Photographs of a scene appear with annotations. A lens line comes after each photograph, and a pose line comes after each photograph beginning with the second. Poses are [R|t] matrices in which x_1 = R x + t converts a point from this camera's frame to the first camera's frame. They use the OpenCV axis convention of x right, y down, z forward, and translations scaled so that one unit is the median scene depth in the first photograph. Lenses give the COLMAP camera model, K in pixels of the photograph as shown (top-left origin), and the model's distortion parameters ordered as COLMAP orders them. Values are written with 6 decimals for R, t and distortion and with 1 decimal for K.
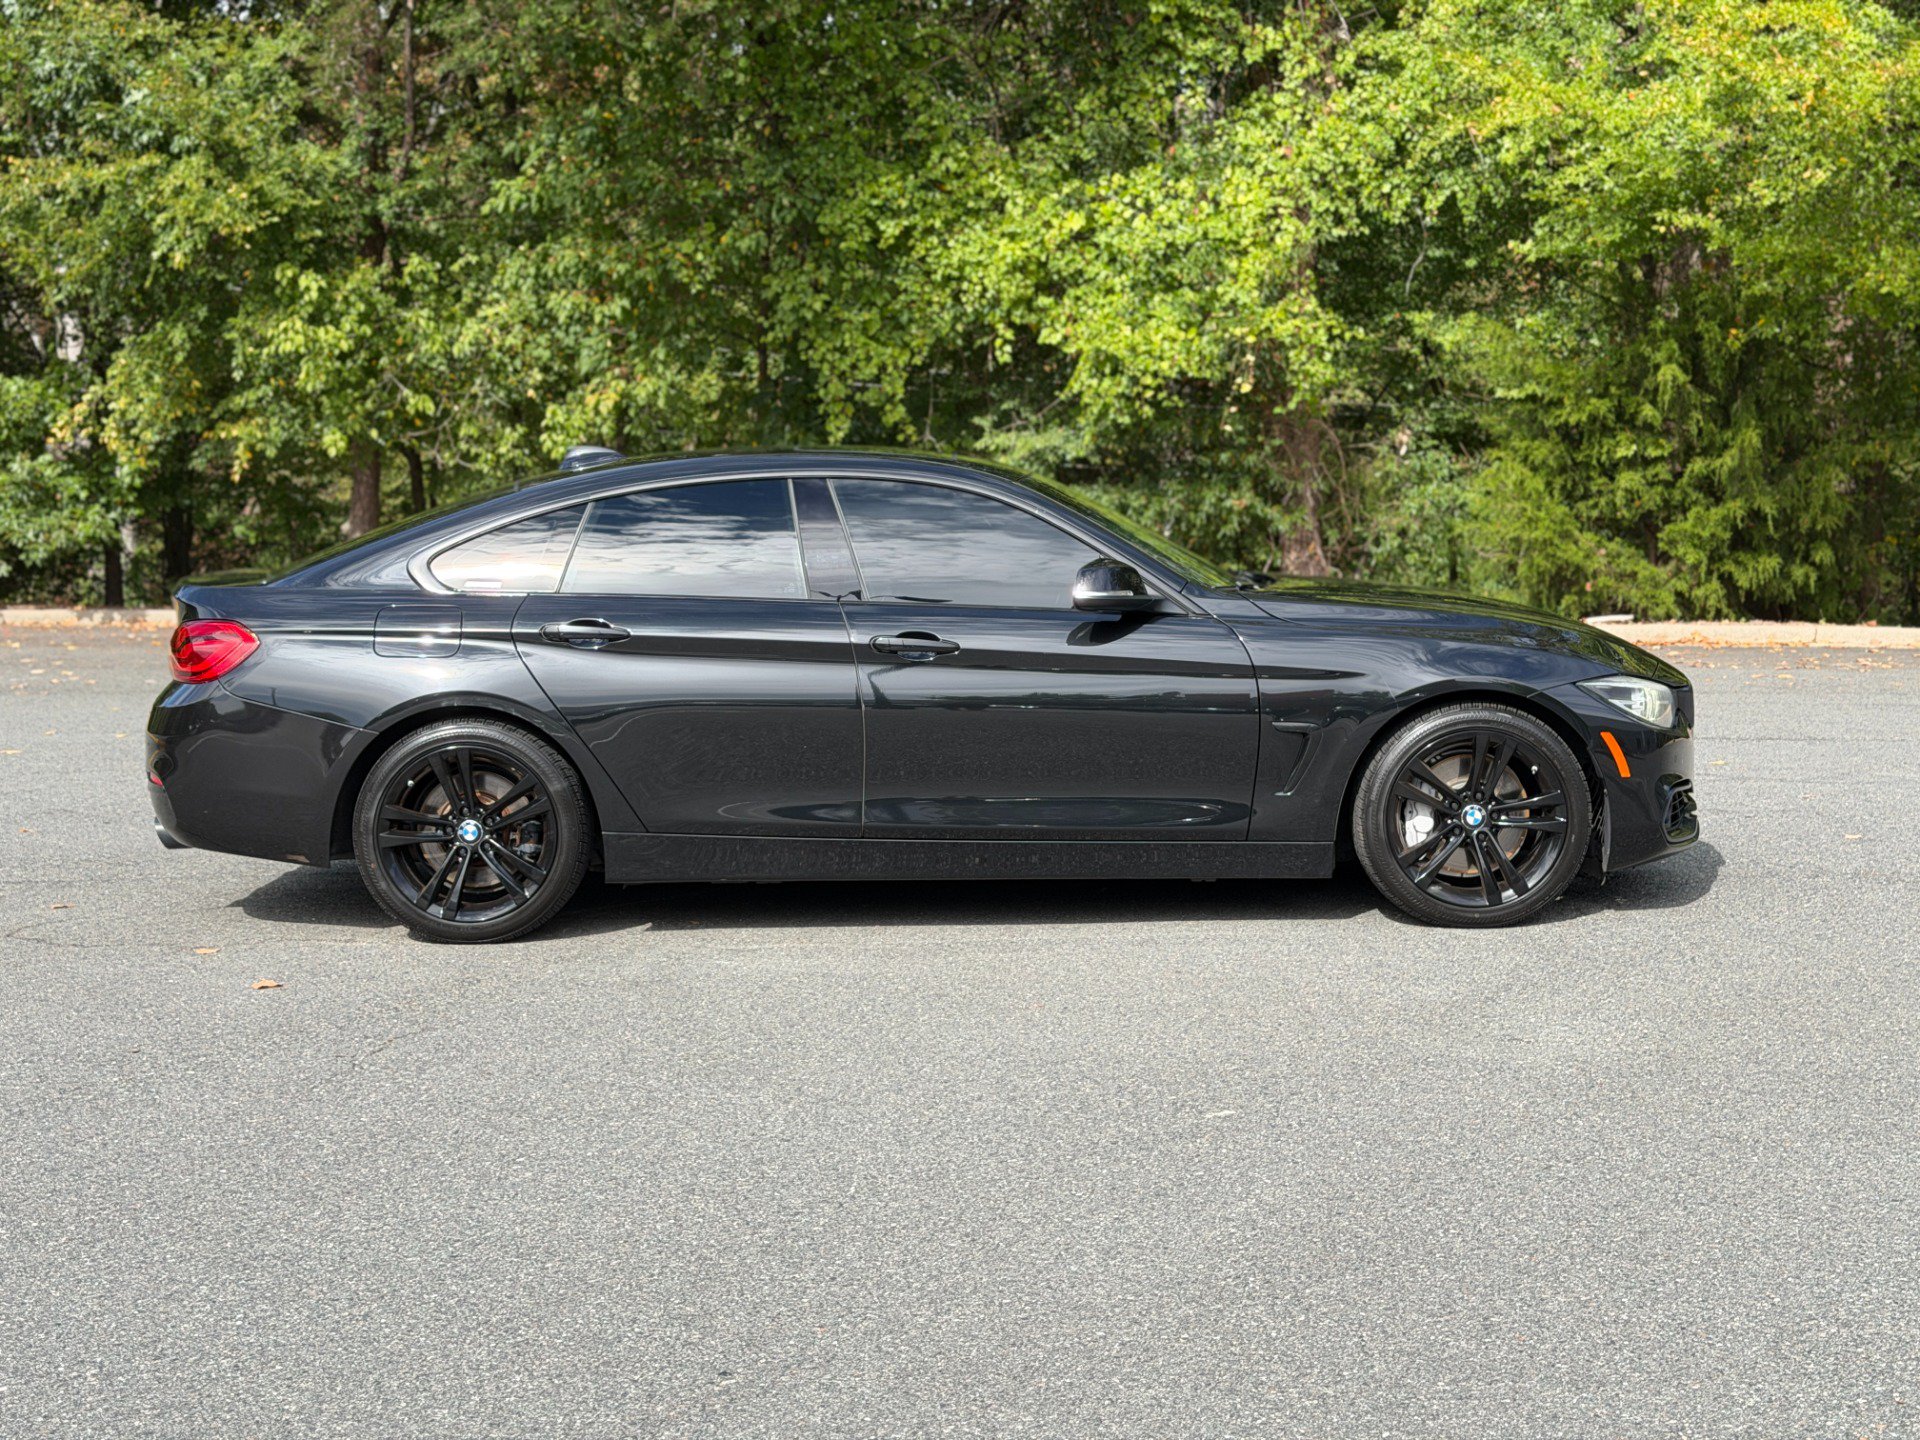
lens RADIAL K [[2621.8, 0, 966.5], [0, 2621.8, 724.7], [0, 0, 1]] dist [0.181519, -0.377176]
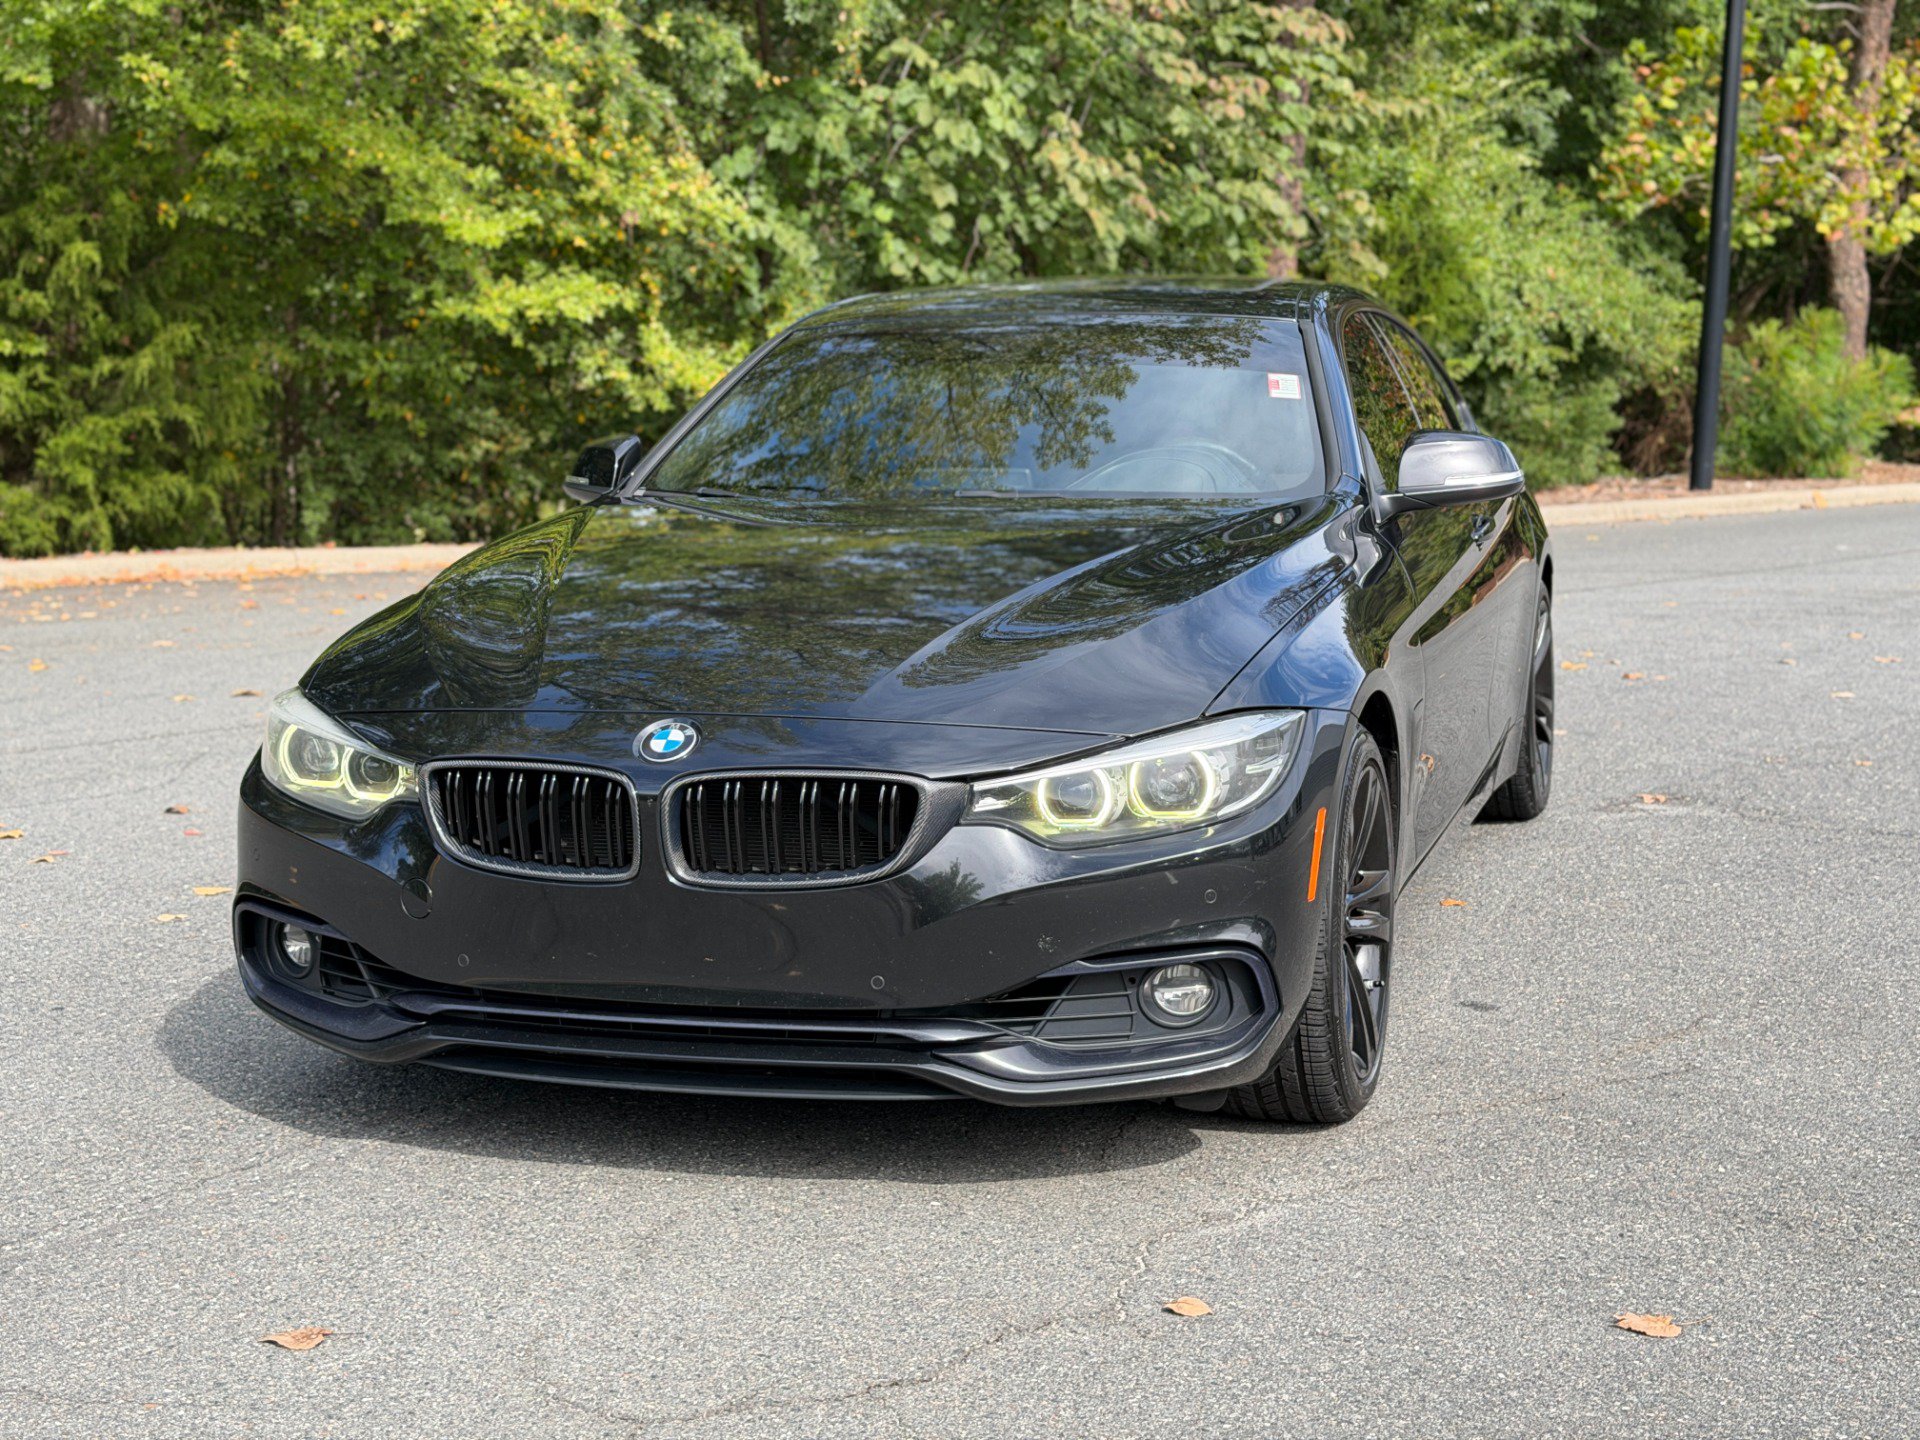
lens RADIAL K [[2621.8, 0, 966.5], [0, 2621.8, 724.7], [0, 0, 1]] dist [0.181519, -0.377176]
pose [[0.589804, -0.100581, 0.801258, -0.236854], [0.082047, 0.994542, 0.064448, -0.016322], [-0.803368, 0.027729, 0.594837, 0.271578]]
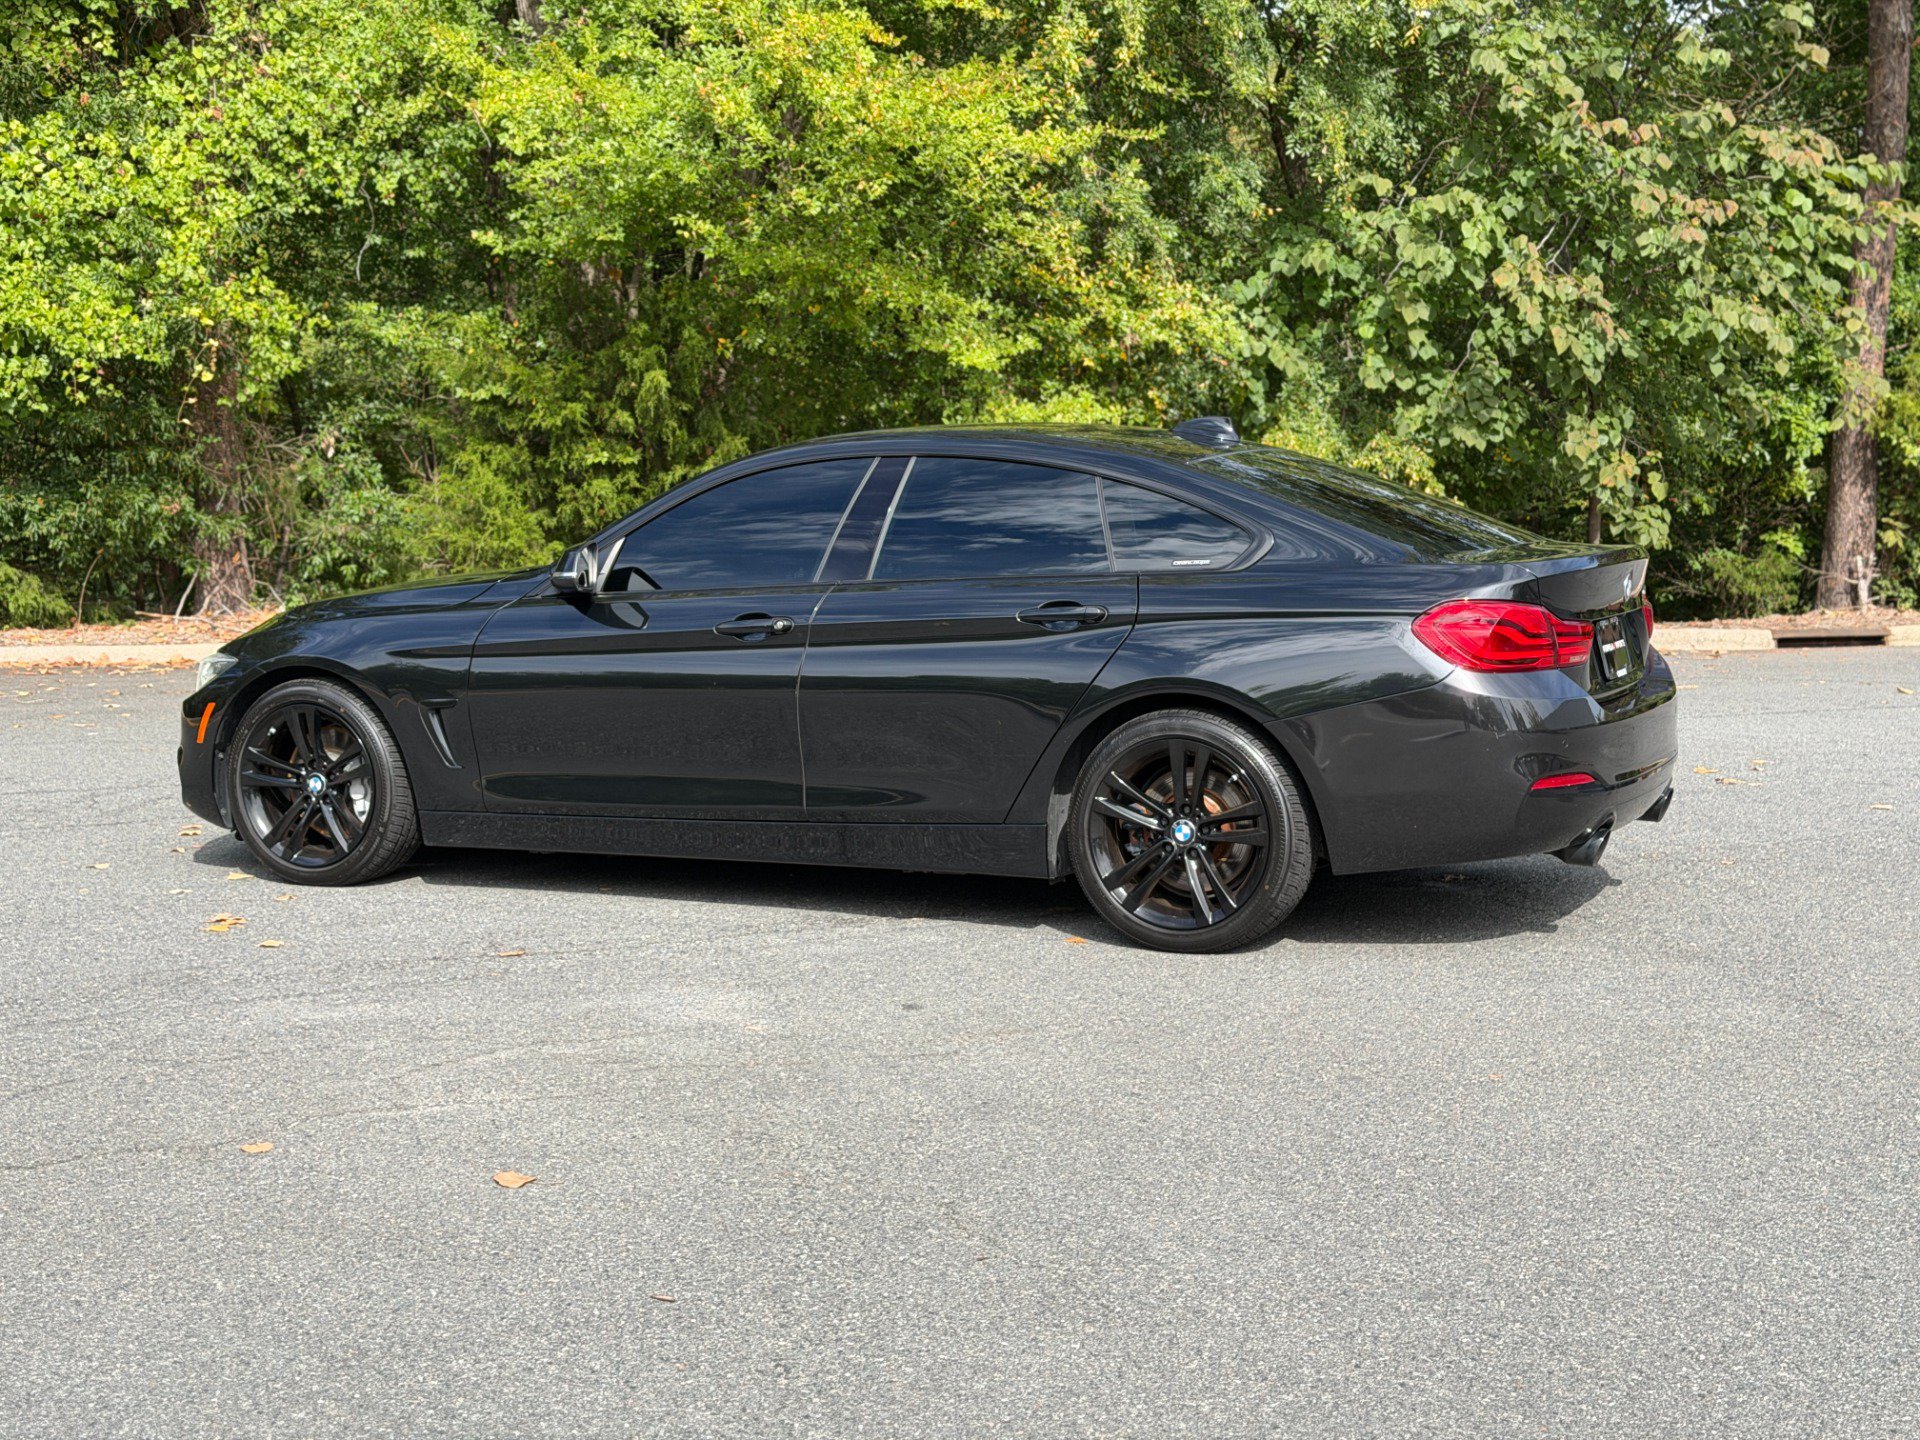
lens RADIAL K [[2621.8, 0, 966.5], [0, 2621.8, 724.7], [0, 0, 1]] dist [0.181519, -0.377176]
pose [[0.824866, -0.044985, 0.563536, -0.184757], [0.048974, 0.998768, 0.008044, -0.006314], [-0.563204, 0.020963, 0.826052, 0.122682]]
